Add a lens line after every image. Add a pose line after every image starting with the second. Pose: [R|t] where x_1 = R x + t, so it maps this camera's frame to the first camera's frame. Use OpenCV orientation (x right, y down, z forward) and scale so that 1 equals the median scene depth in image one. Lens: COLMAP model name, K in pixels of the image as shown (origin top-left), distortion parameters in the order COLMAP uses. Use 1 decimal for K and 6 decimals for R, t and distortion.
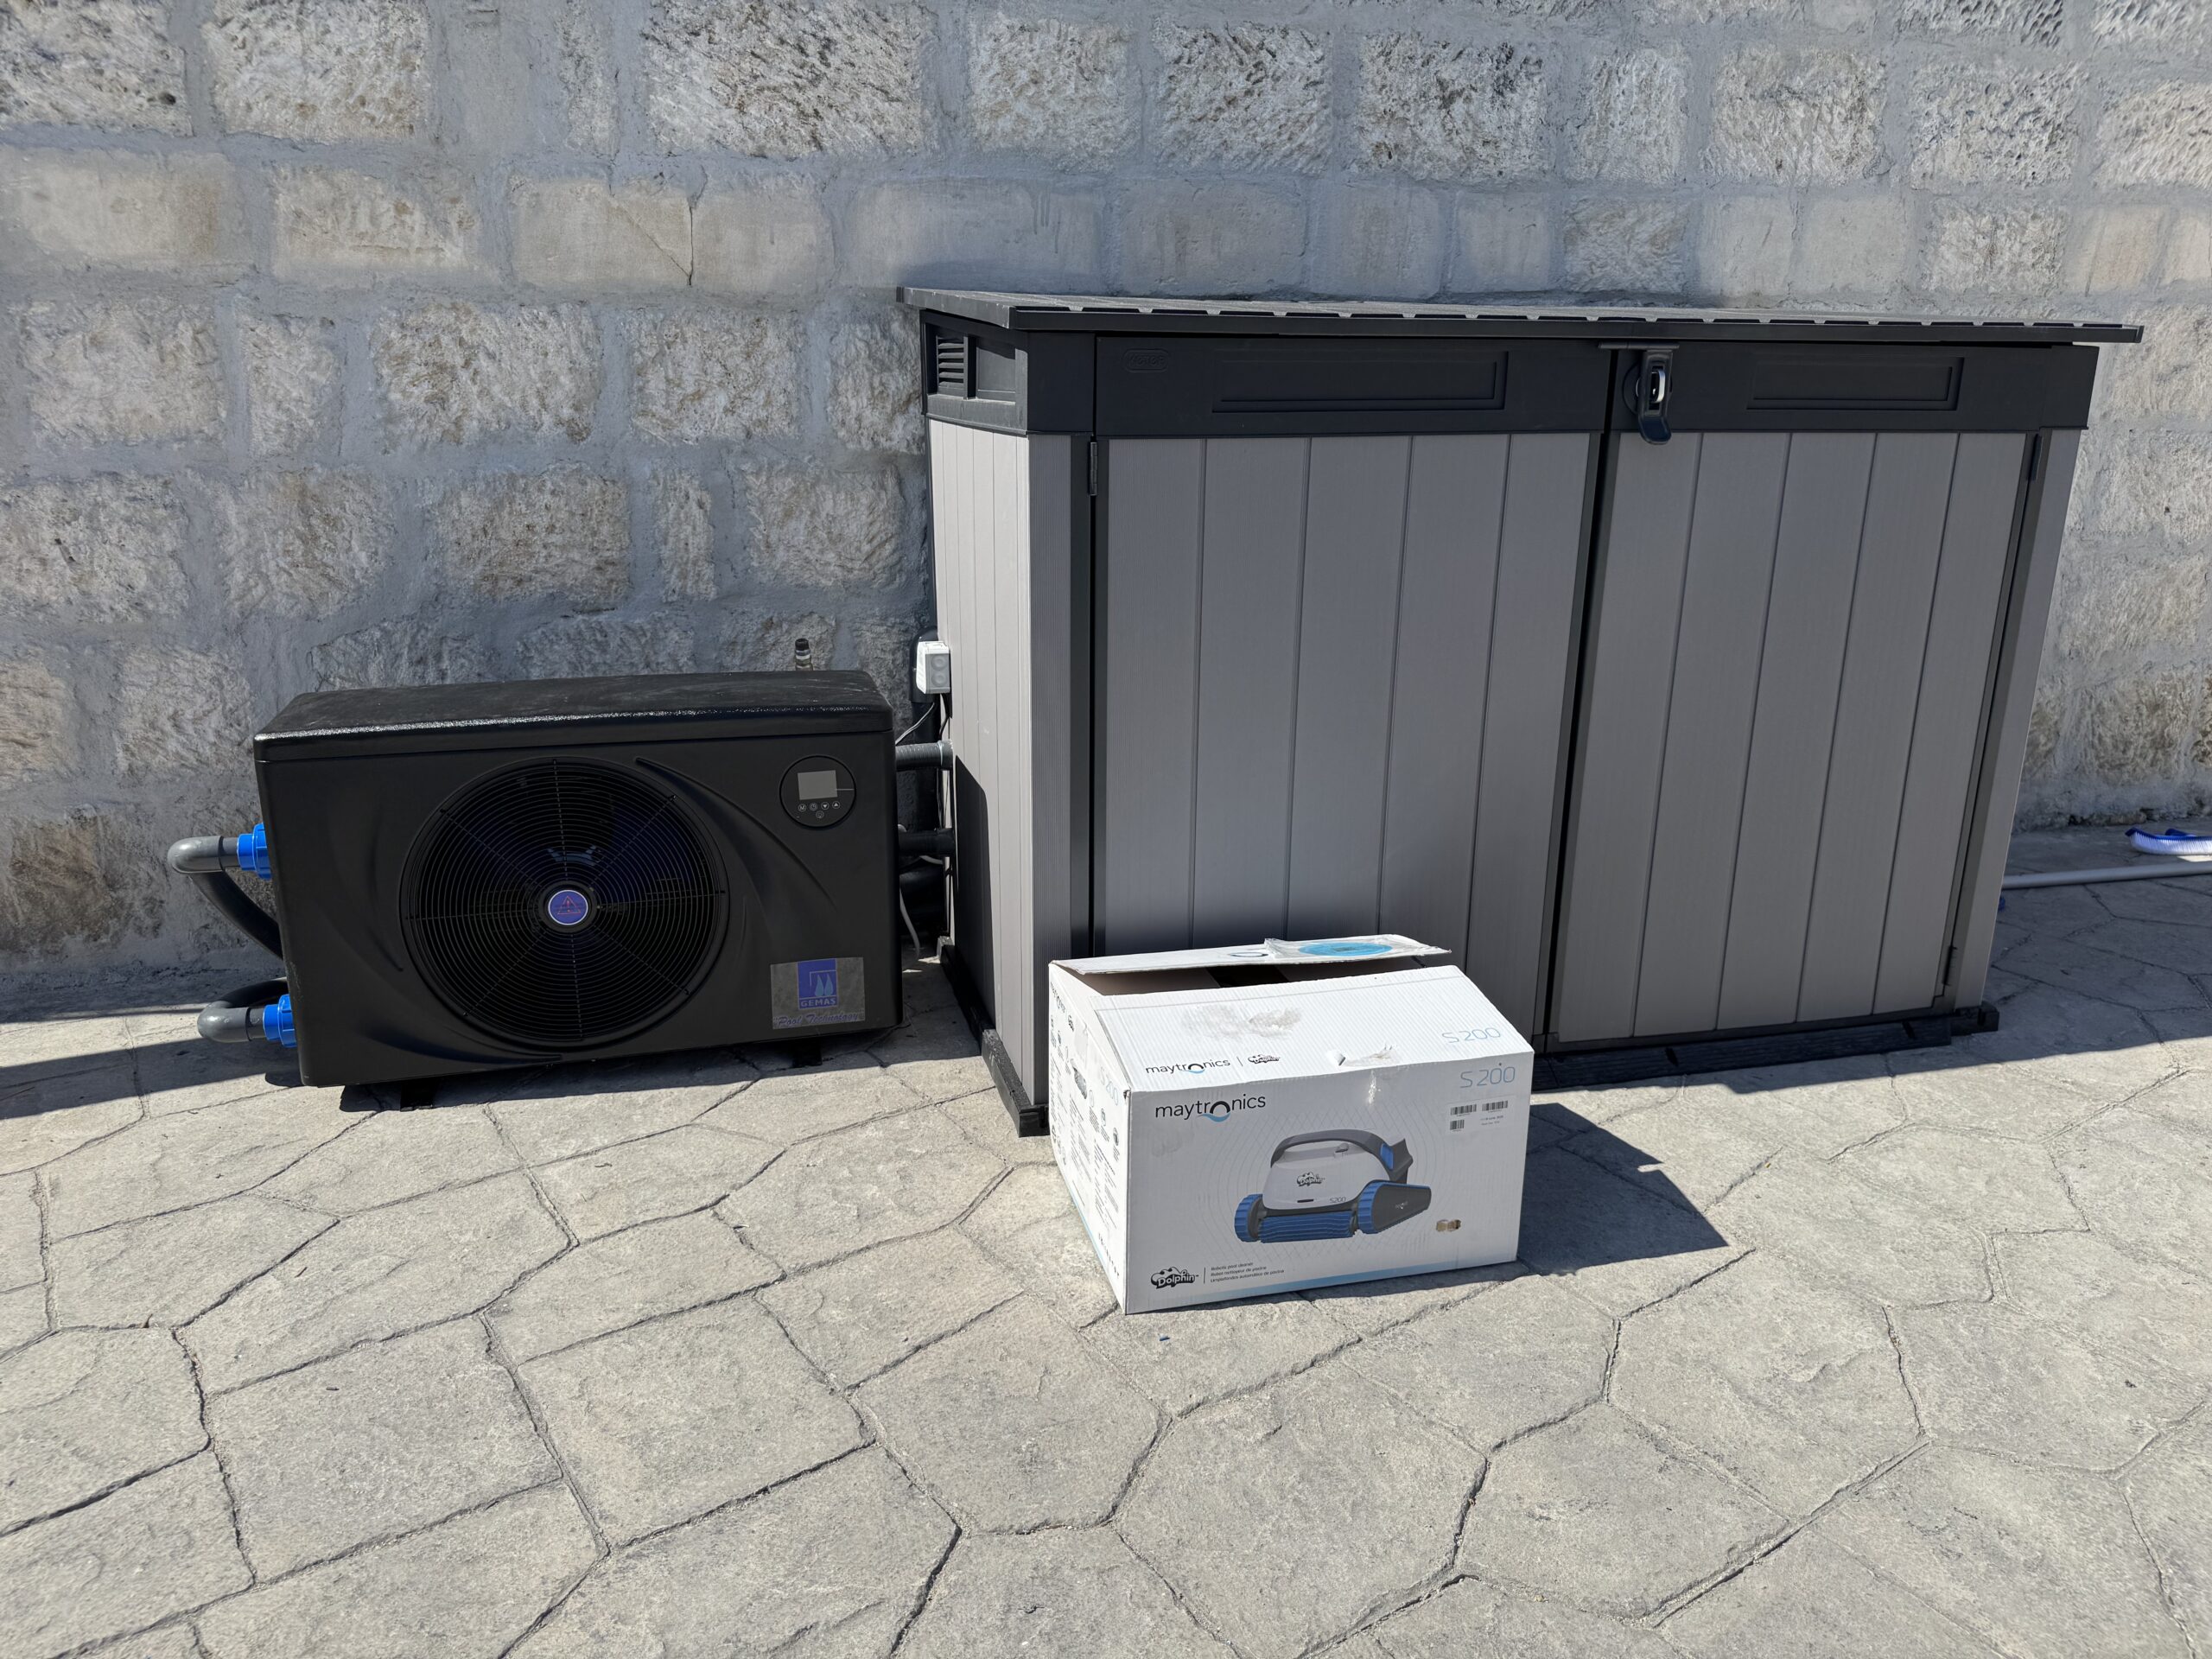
lens RADIAL K [[1611.5, 0, 1106.0], [0, 1611.5, 829.5], [0, 0, 1]] dist [0.002705, -0.006113]
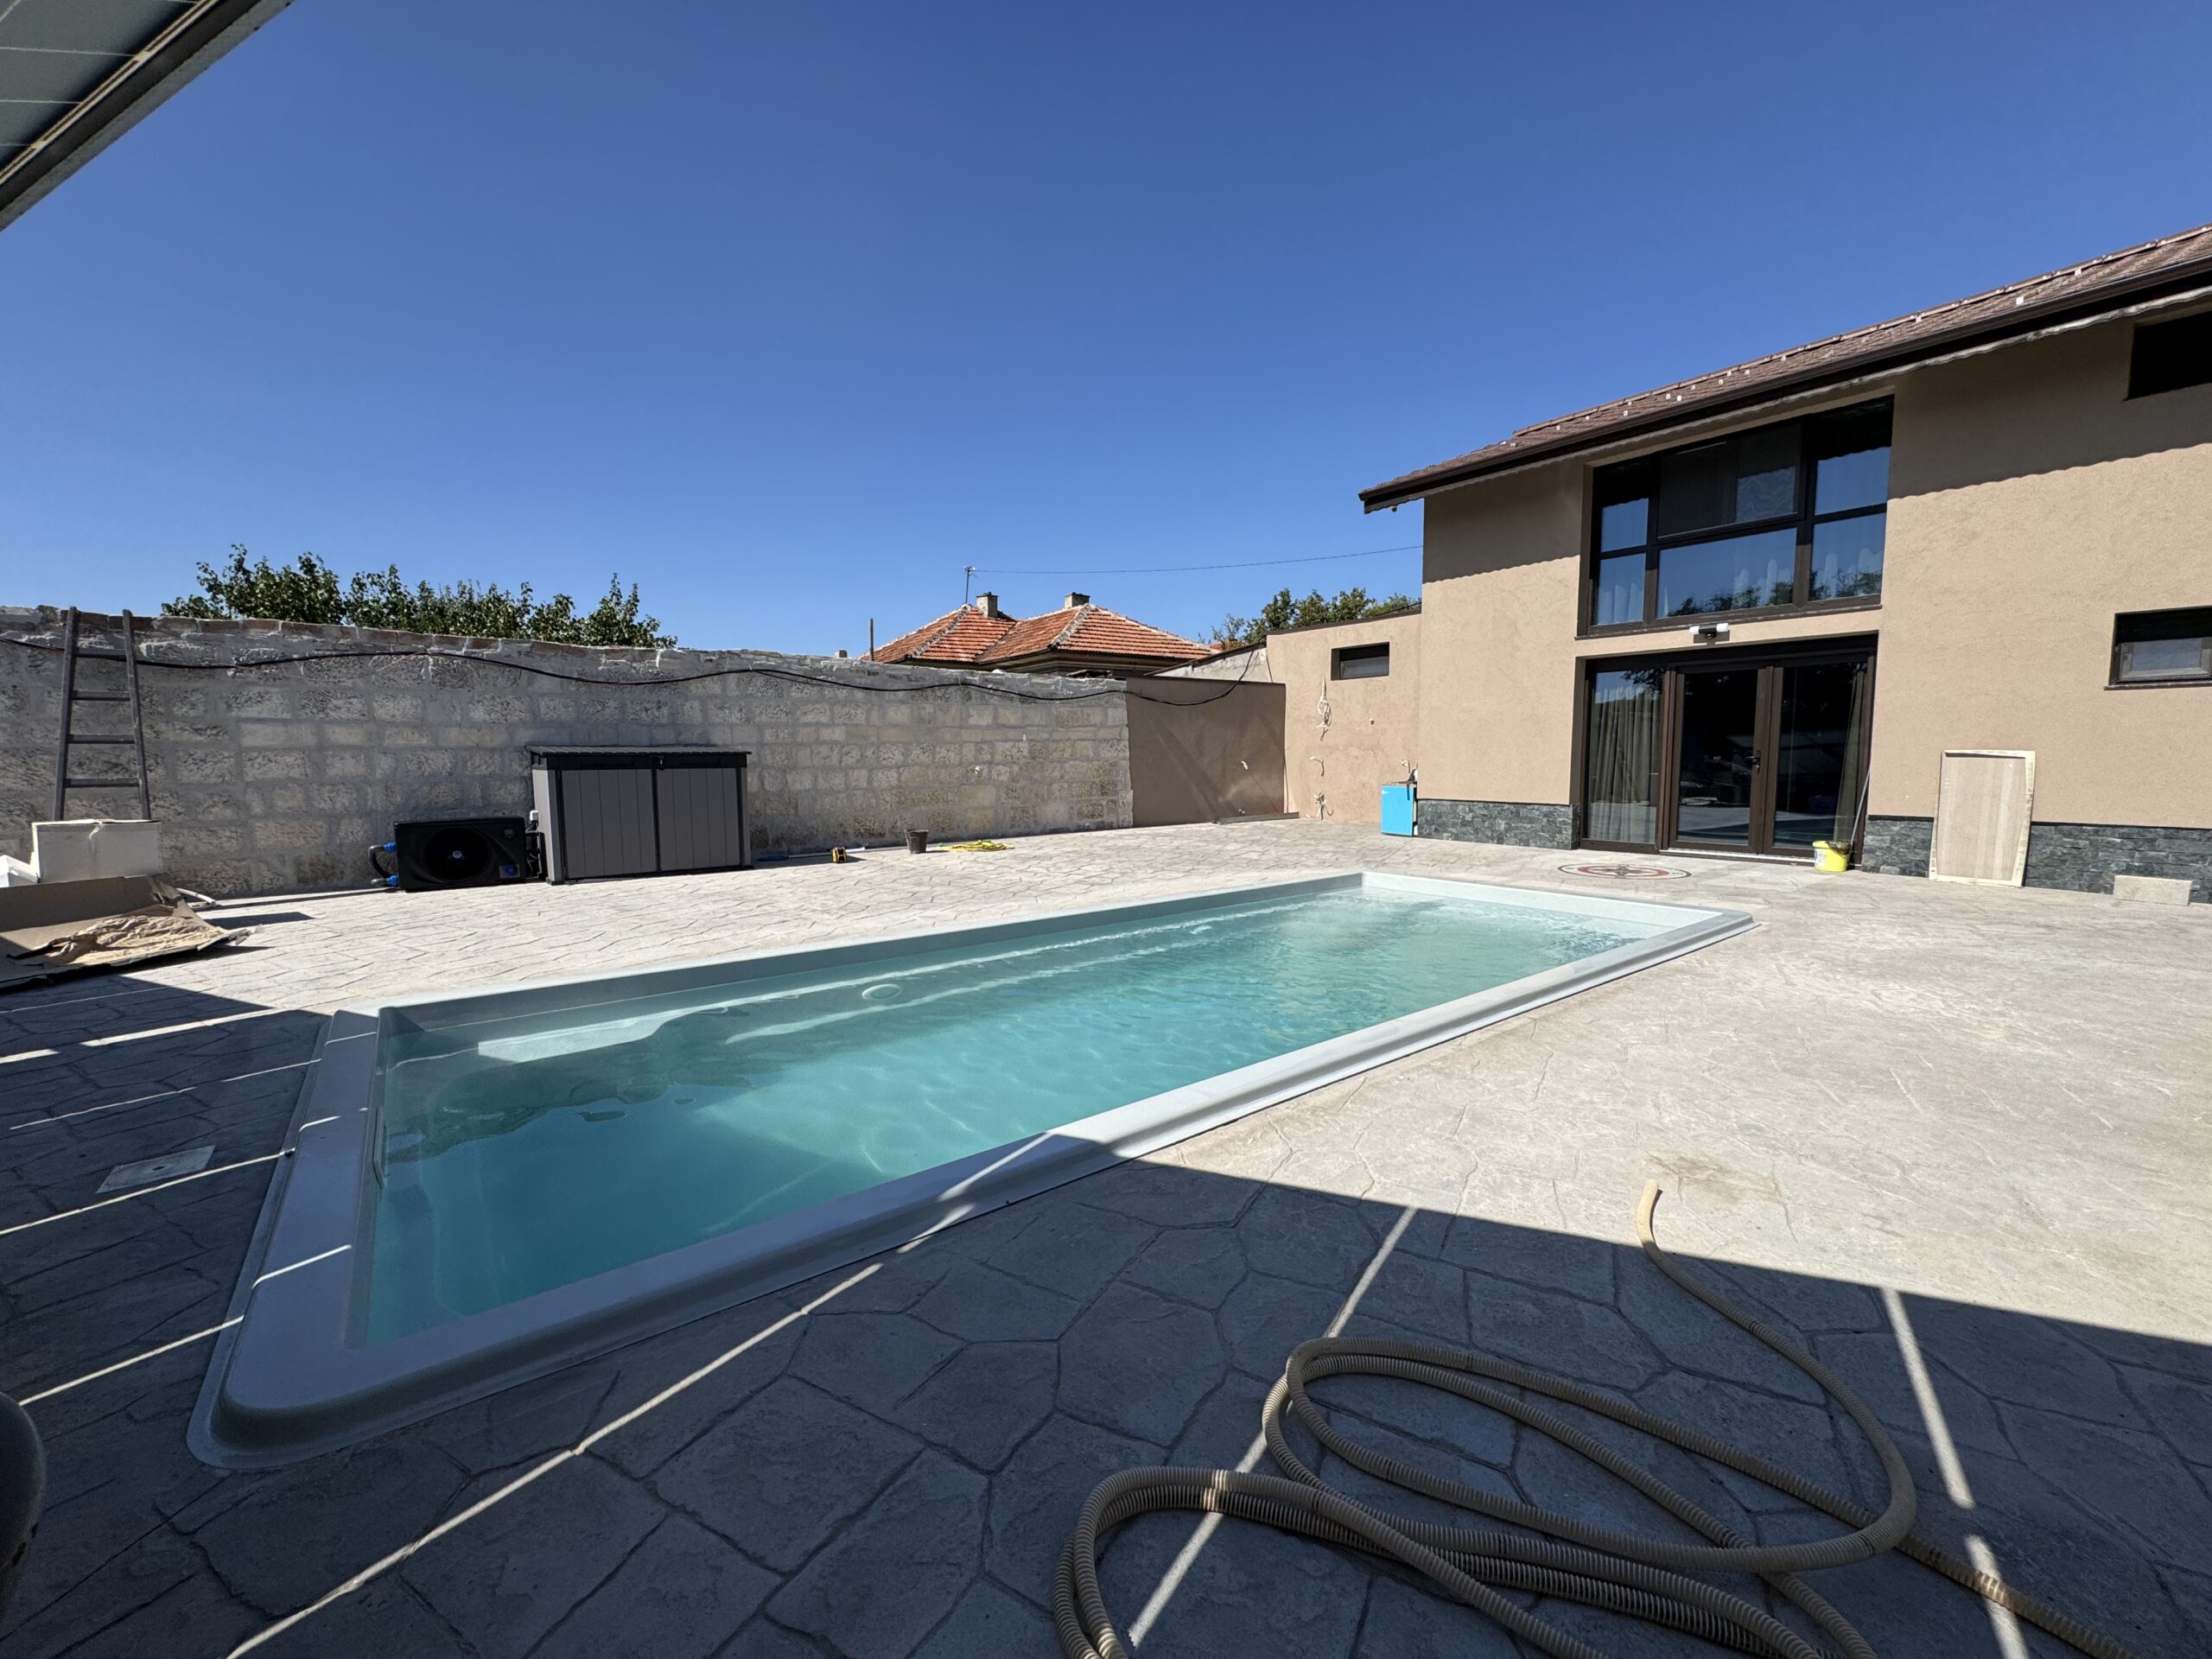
lens RADIAL K [[881.4, 0, 1106.0], [0, 881.4, 829.5], [0, 0, 1]] dist [-0.001691, -0.000233]
pose [[0.904499, -0.048832, 0.423670, 0.366823], [0.129050, 0.978189, -0.162766, 0.663578], [-0.406481, 0.201896, 0.891073, -2.350043]]
